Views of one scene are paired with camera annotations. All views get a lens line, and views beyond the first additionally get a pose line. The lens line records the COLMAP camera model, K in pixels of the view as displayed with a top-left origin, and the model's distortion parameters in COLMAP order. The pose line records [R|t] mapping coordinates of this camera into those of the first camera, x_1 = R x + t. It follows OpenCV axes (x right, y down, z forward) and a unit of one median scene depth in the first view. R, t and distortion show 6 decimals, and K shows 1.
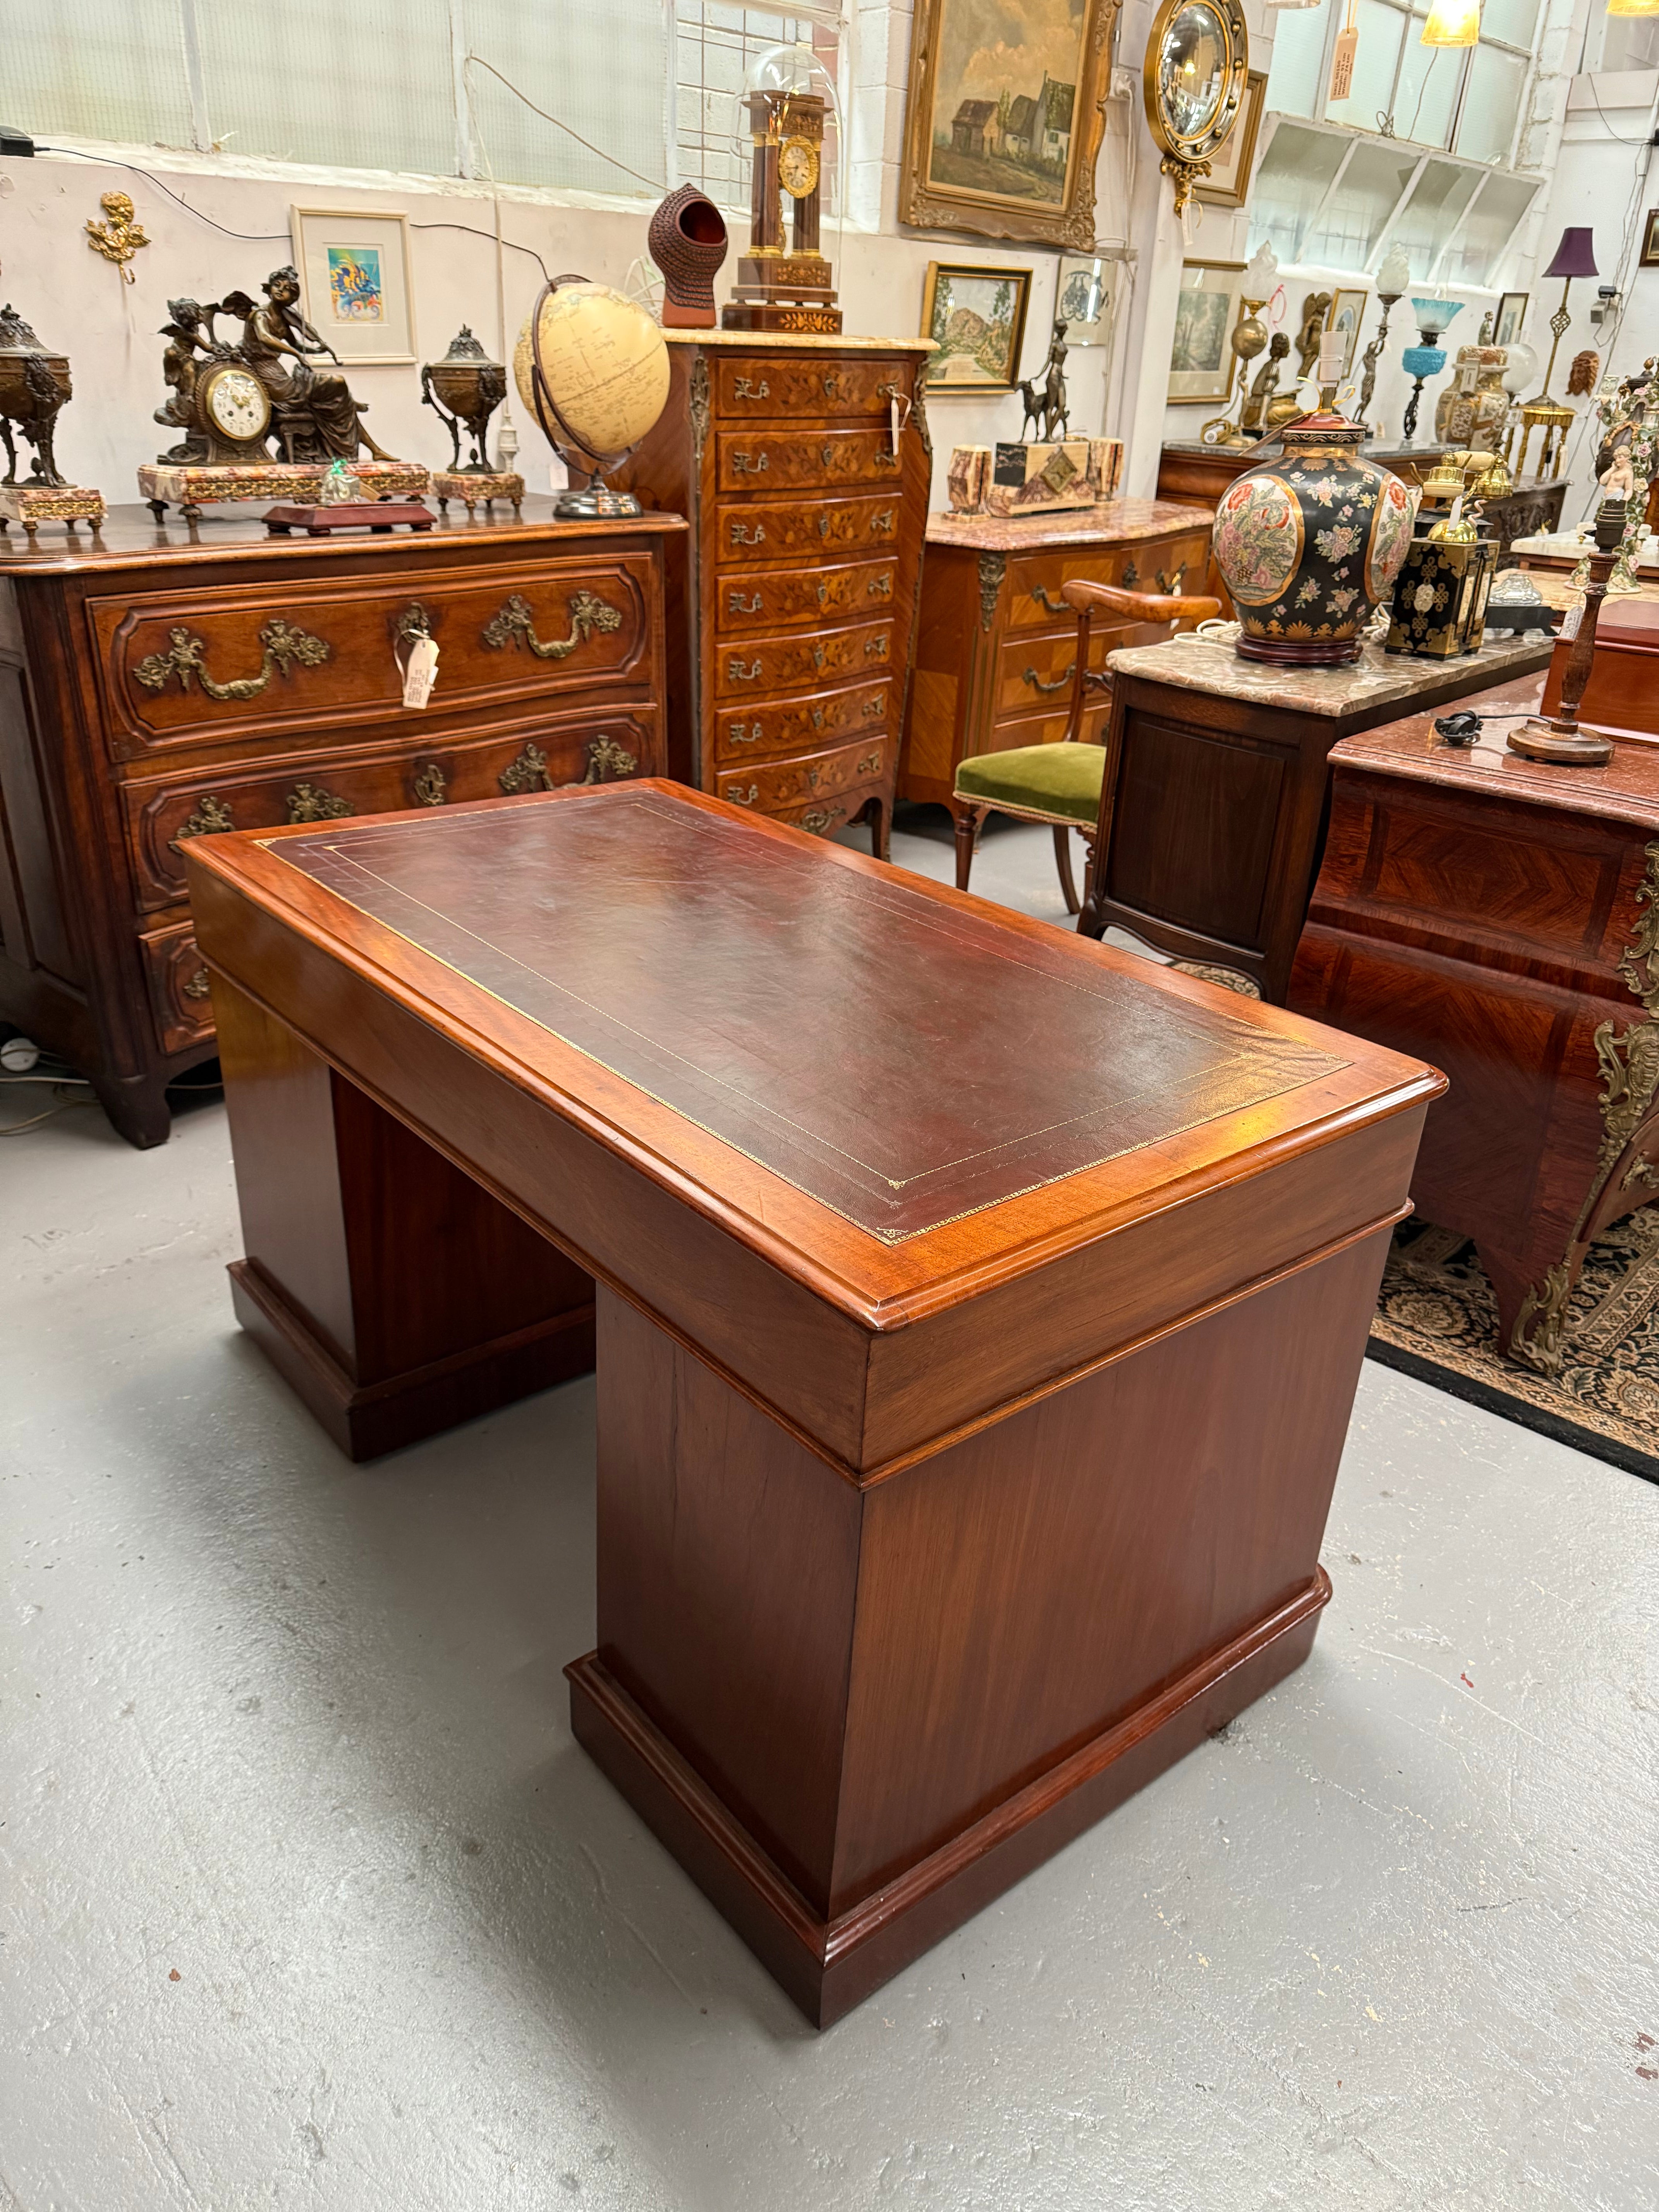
lens RADIAL K [[1567.2, 0, 818.6], [0, 1567.2, 1092.9], [0, 0, 1]] dist [0.000253, -0.005938]
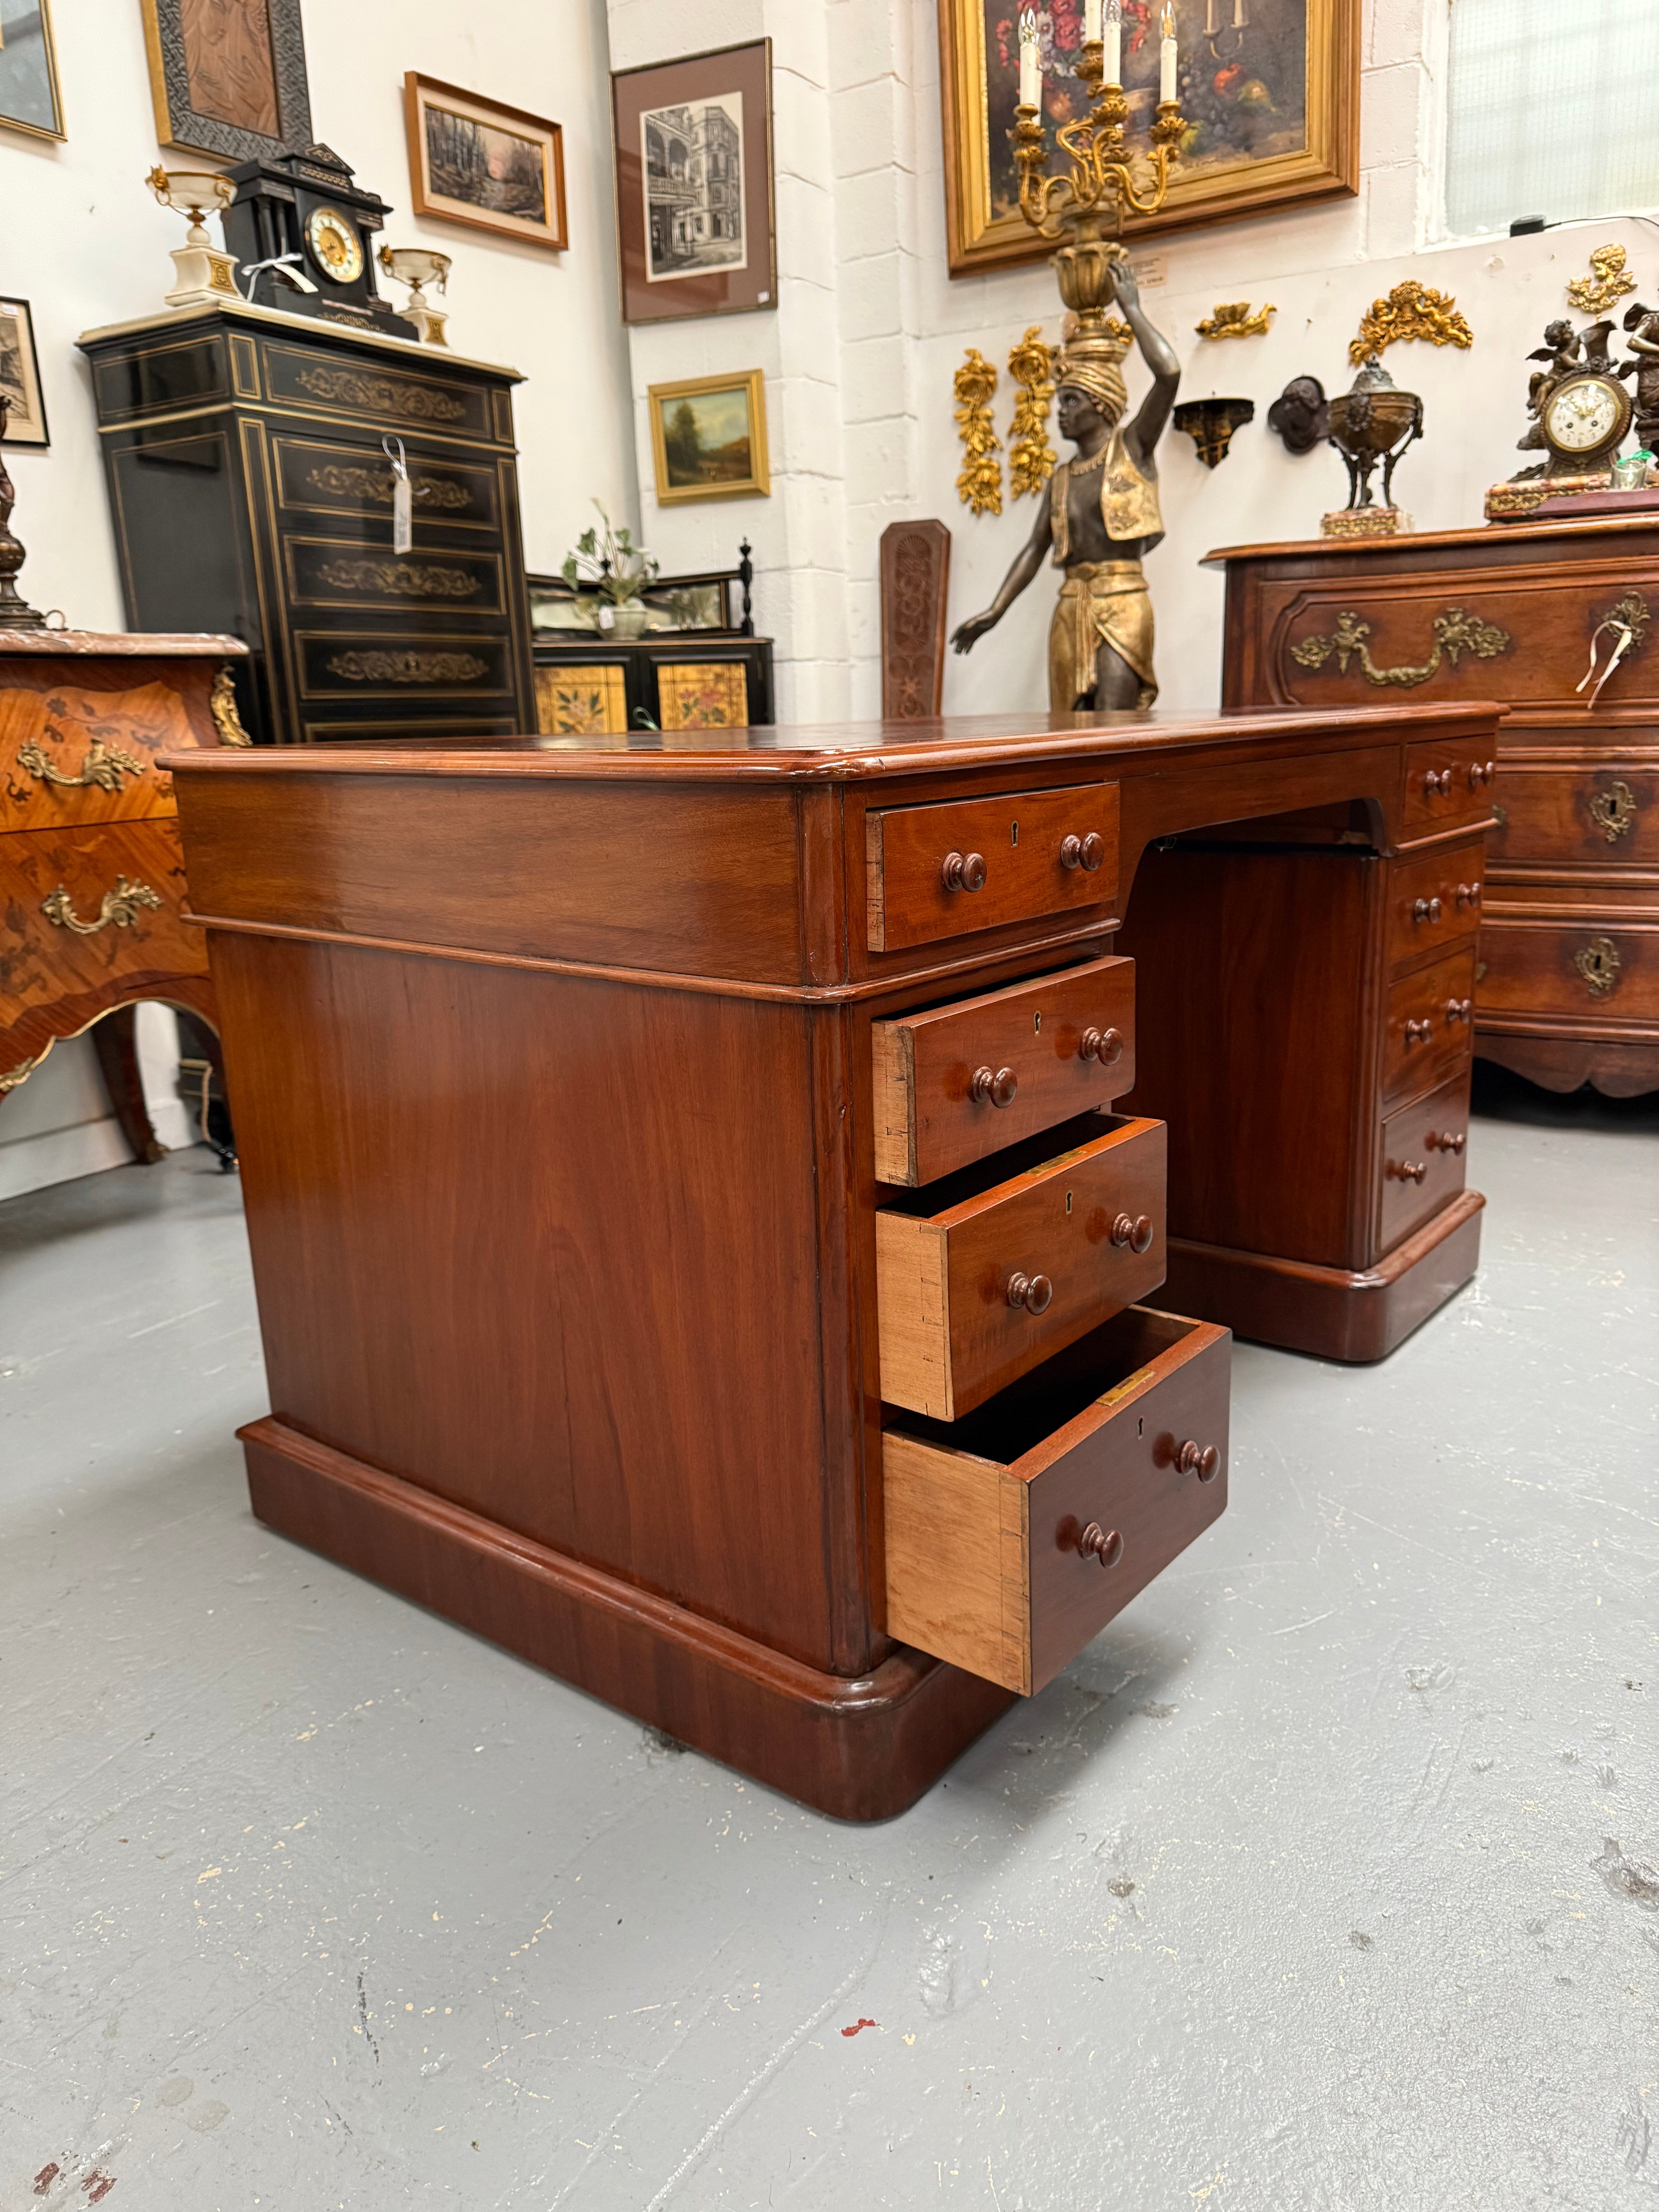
lens RADIAL K [[1566.3, 0, 831.9], [0, 1566.3, 1090.0], [0, 0, 1]] dist [0.005041, -0.010808]
pose [[0.216318, 0.191999, -0.957258, 0.560125], [-0.384026, 0.918173, 0.097379, 0.027594], [0.897625, 0.346548, 0.272350, 0.487821]]
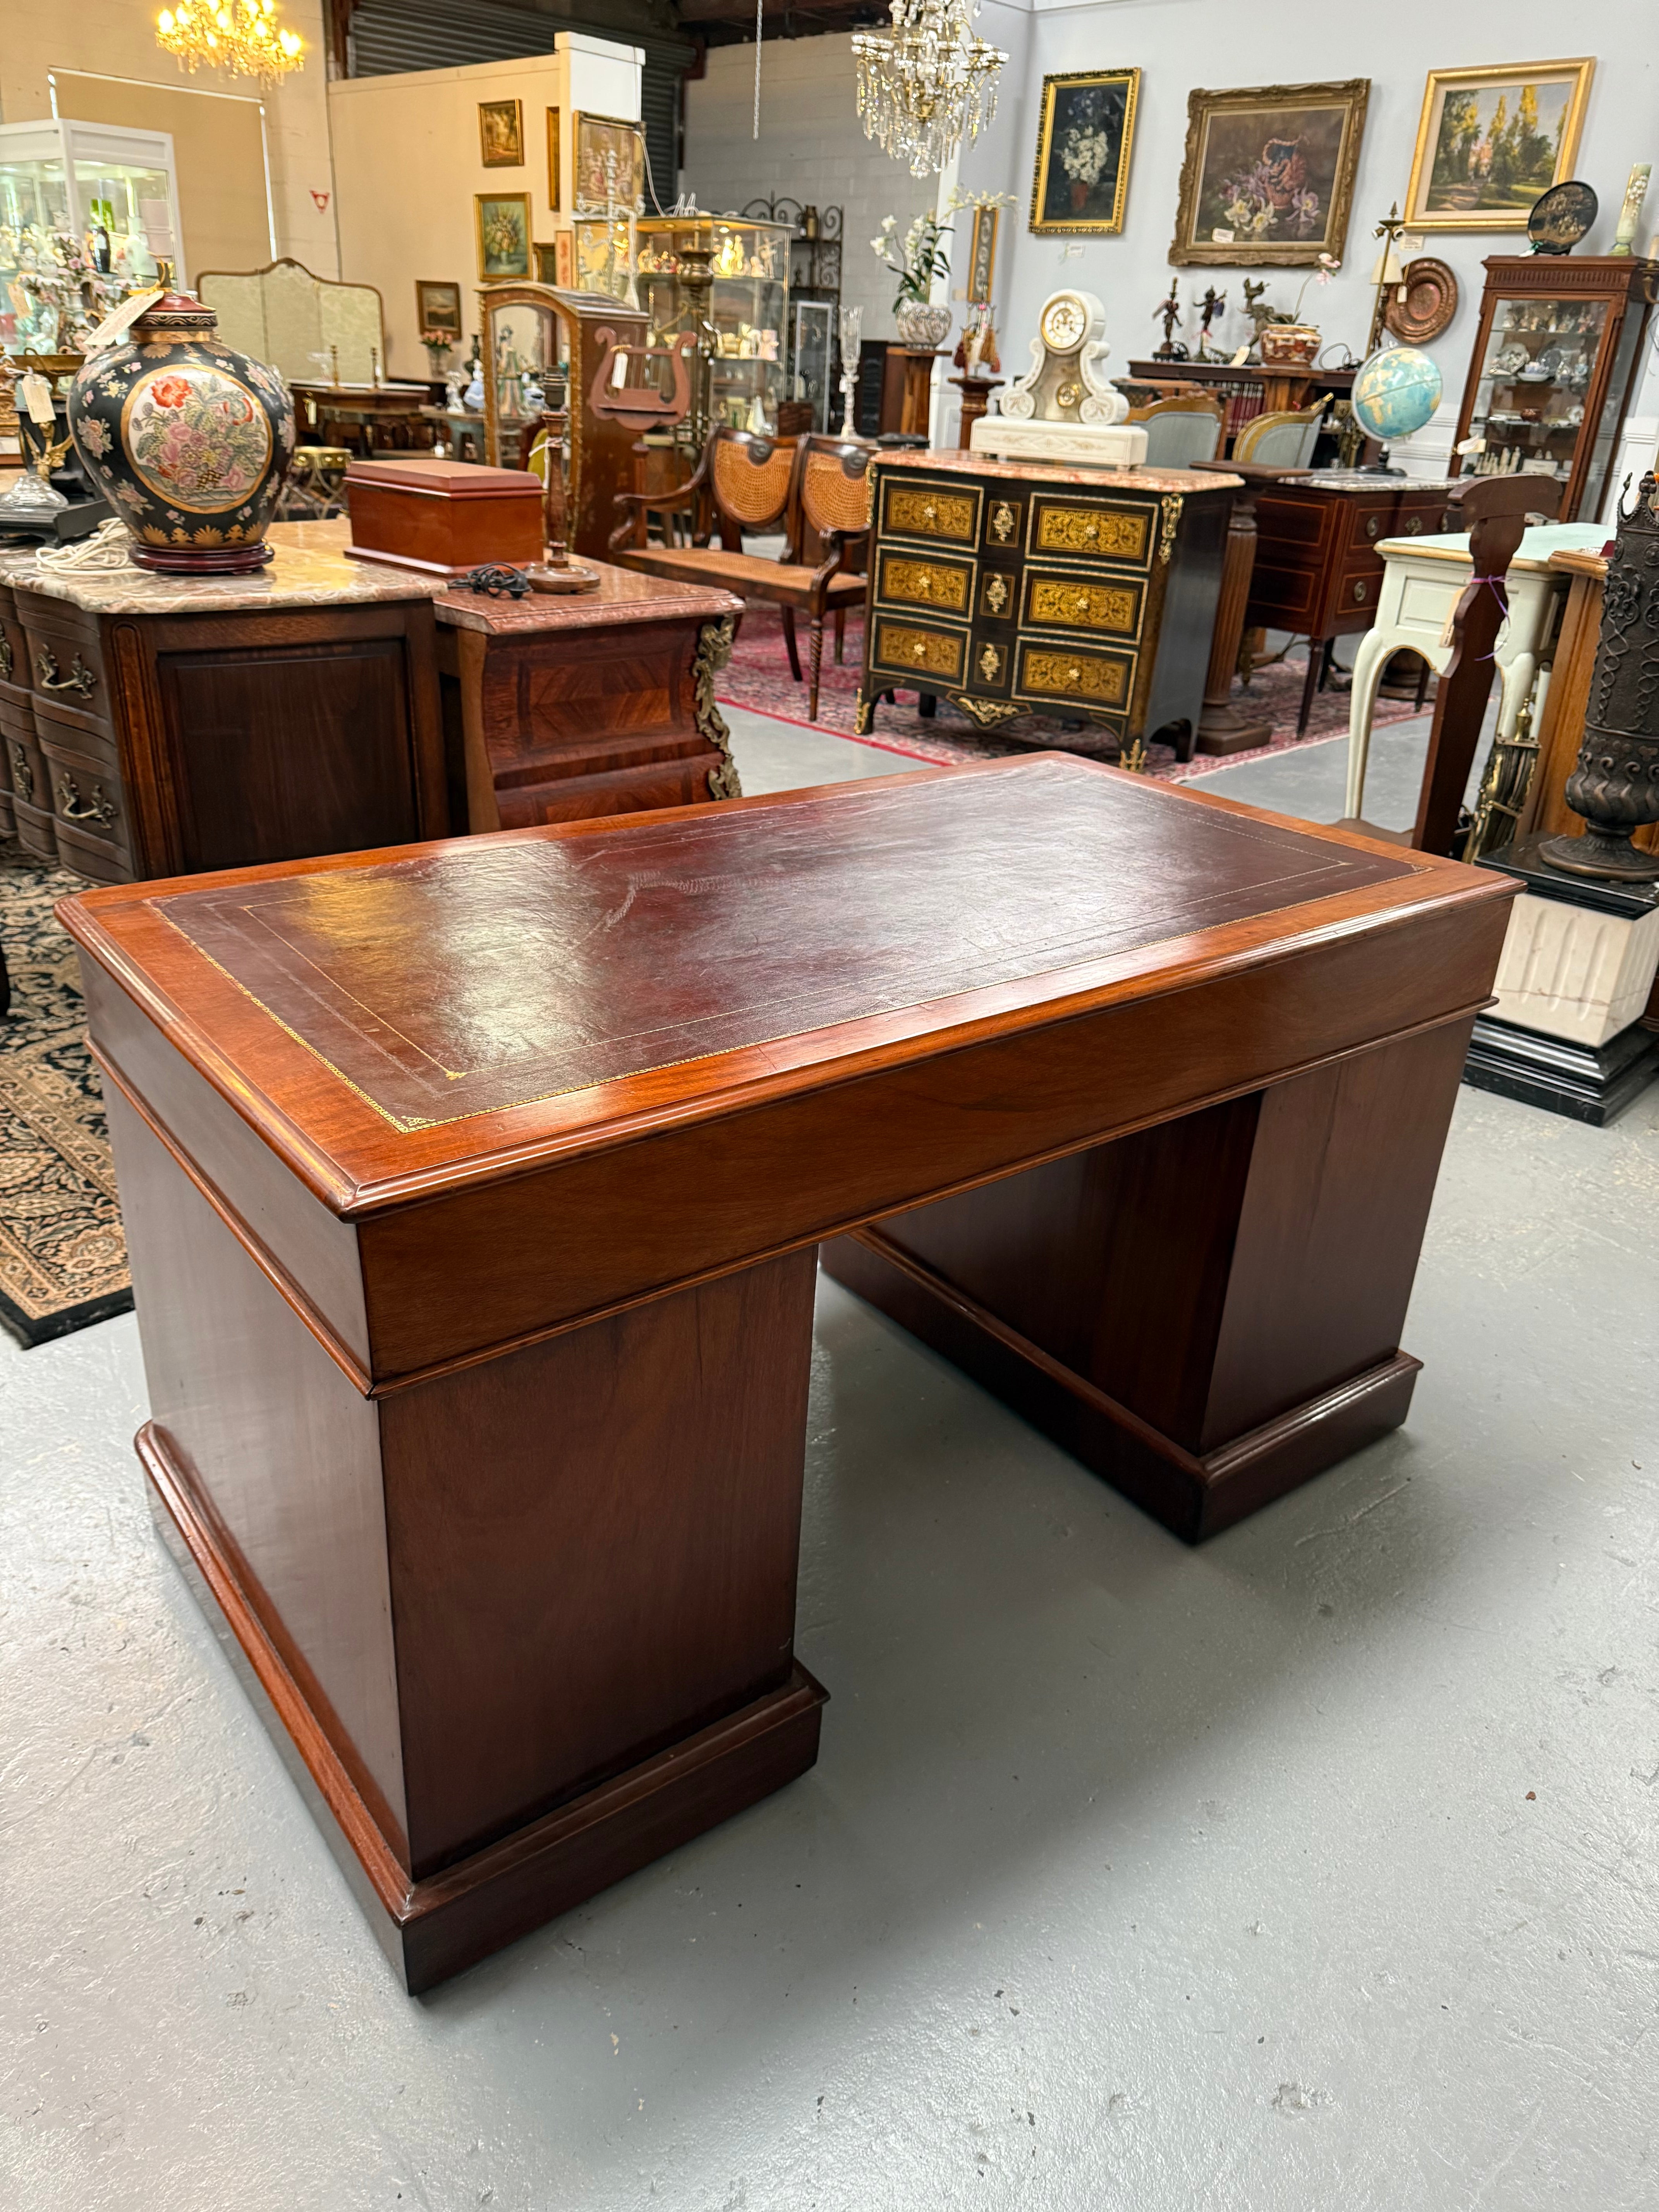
lens RADIAL K [[1569.3, 0, 835.0], [0, 1569.3, 1101.3], [0, 0, 1]] dist [-0.001850, -0.004740]
pose [[0.105712, -0.456992, 0.883167, -0.595996], [0.397224, 0.833612, 0.383803, -0.214993], [-0.911613, 0.310242, 0.269651, 0.492297]]
